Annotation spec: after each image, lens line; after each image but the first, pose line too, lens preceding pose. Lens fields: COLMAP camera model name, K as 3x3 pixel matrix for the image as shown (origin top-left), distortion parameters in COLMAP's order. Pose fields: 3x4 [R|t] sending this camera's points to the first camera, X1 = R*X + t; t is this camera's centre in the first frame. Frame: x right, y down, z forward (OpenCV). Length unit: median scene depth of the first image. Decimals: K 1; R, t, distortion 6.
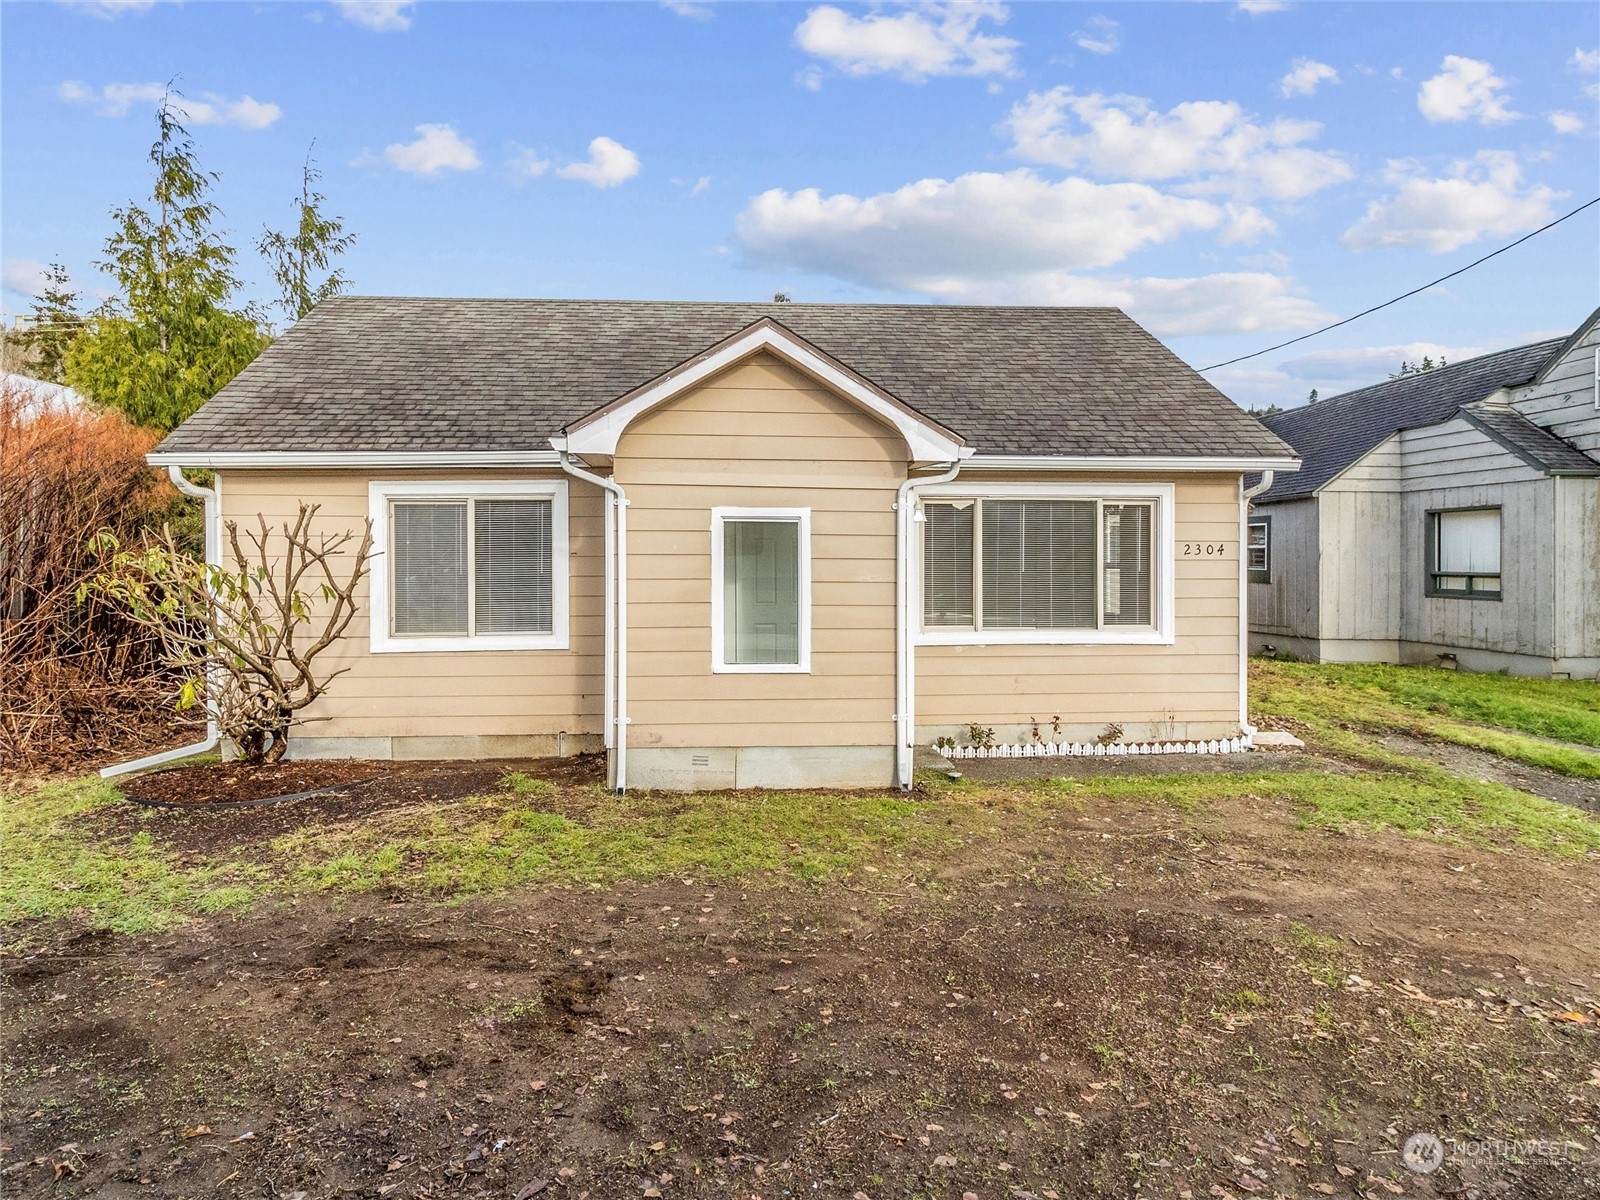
lens RADIAL K [[977.1, 0, 784.4], [0, 977.1, 583.1], [0, 0, 1]] dist [-0.000294, 0.002701]
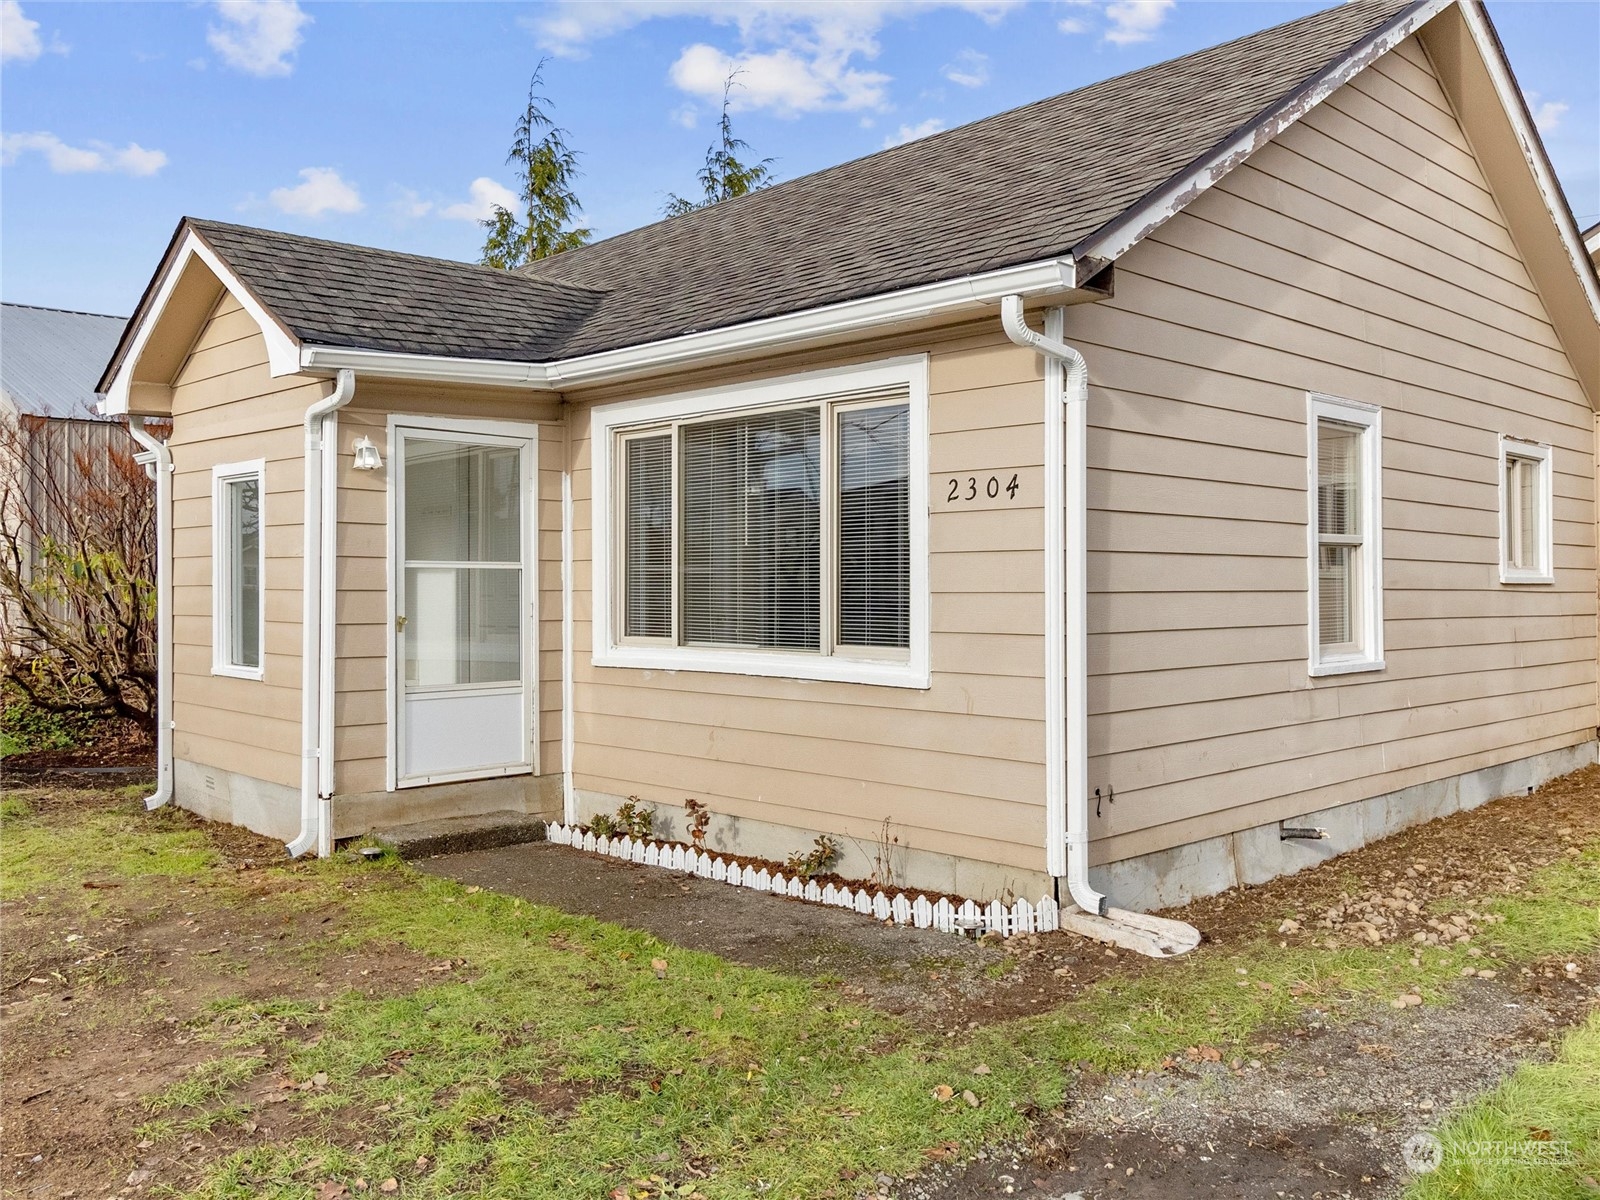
lens RADIAL K [[1346.3, 0, 828.7], [0, 1346.3, 603.9], [0, 0, 1]] dist [-0.009158, -0.003997]
pose [[0.655213, 0.007529, -0.755407, 0.914209], [-0.017746, 0.999828, -0.005426, 0.026568], [0.755236, 0.016961, 0.655234, 0.556932]]
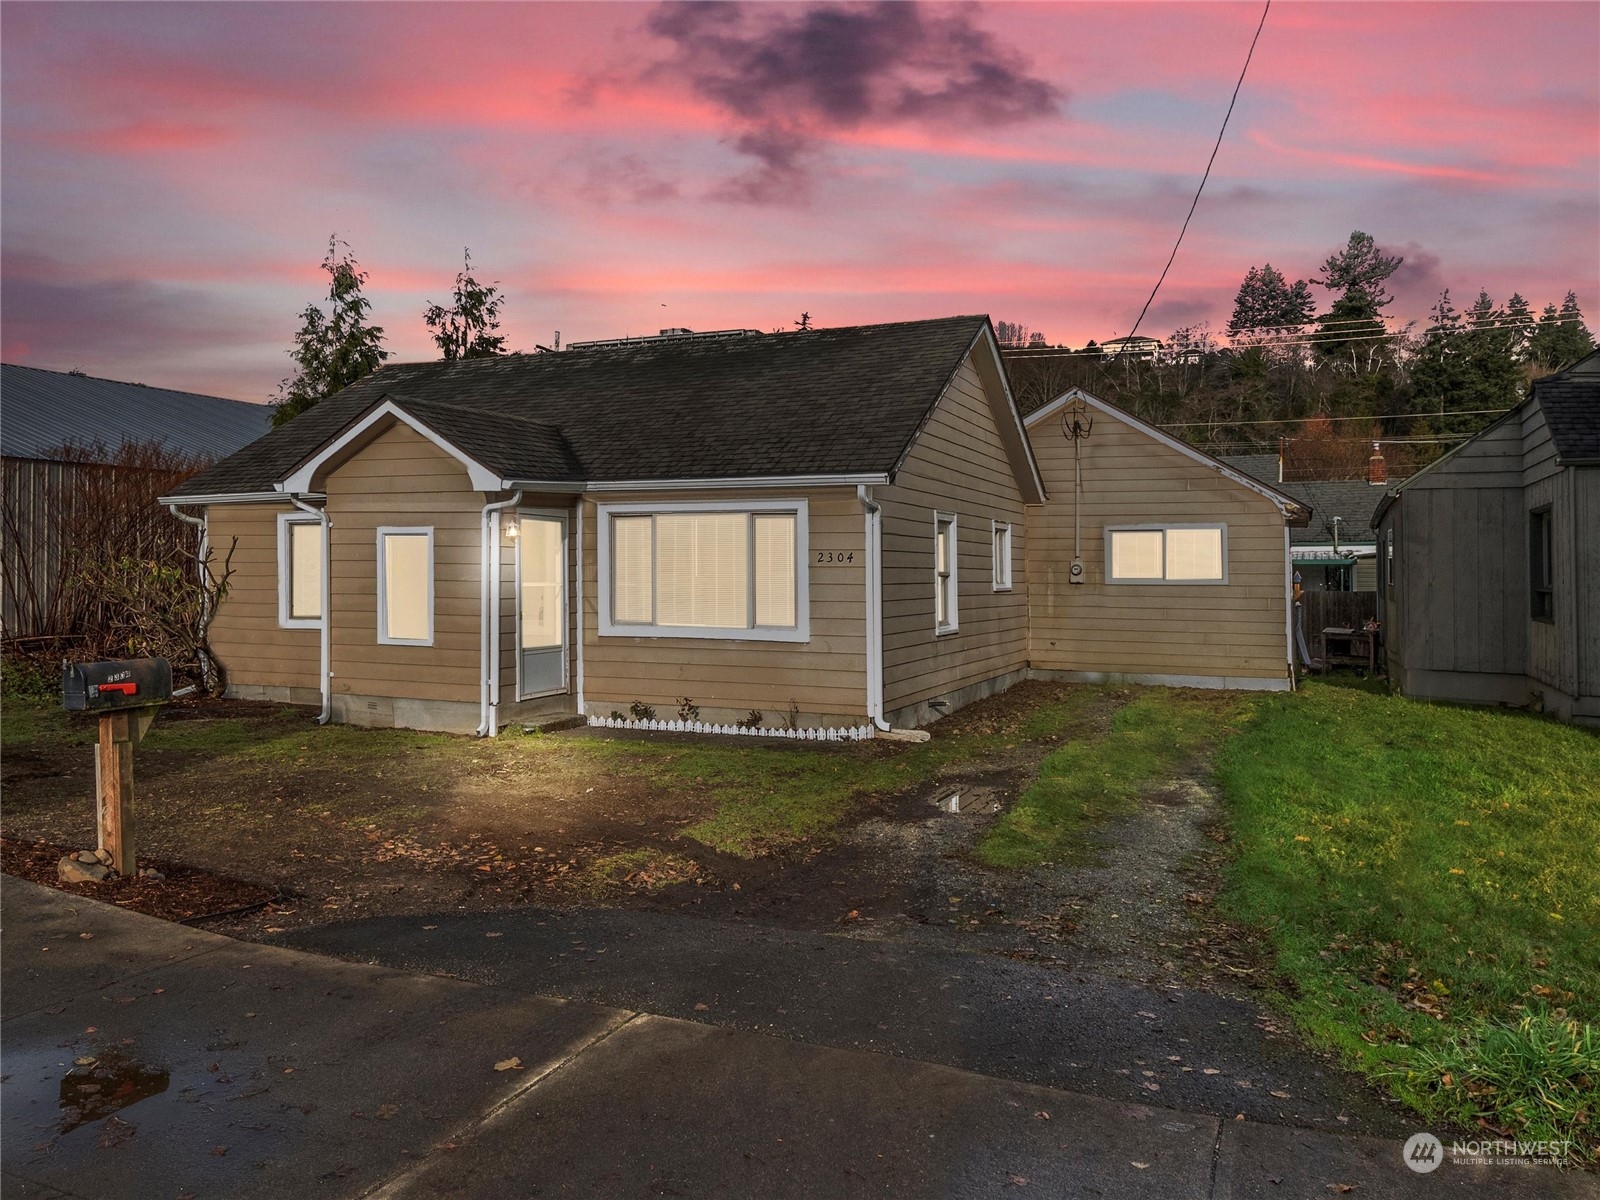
lens RADIAL K [[1157.4, 0, 800.0], [0, 1157.4, 600.0], [0, 0, 1]] dist [-0.001014, -0.000068]
pose [[0.891217, 0.015348, -0.453318, 1.041286], [-0.016970, 0.999856, 0.000491, 0.014204], [0.453261, 0.007255, 0.891349, -0.188667]]
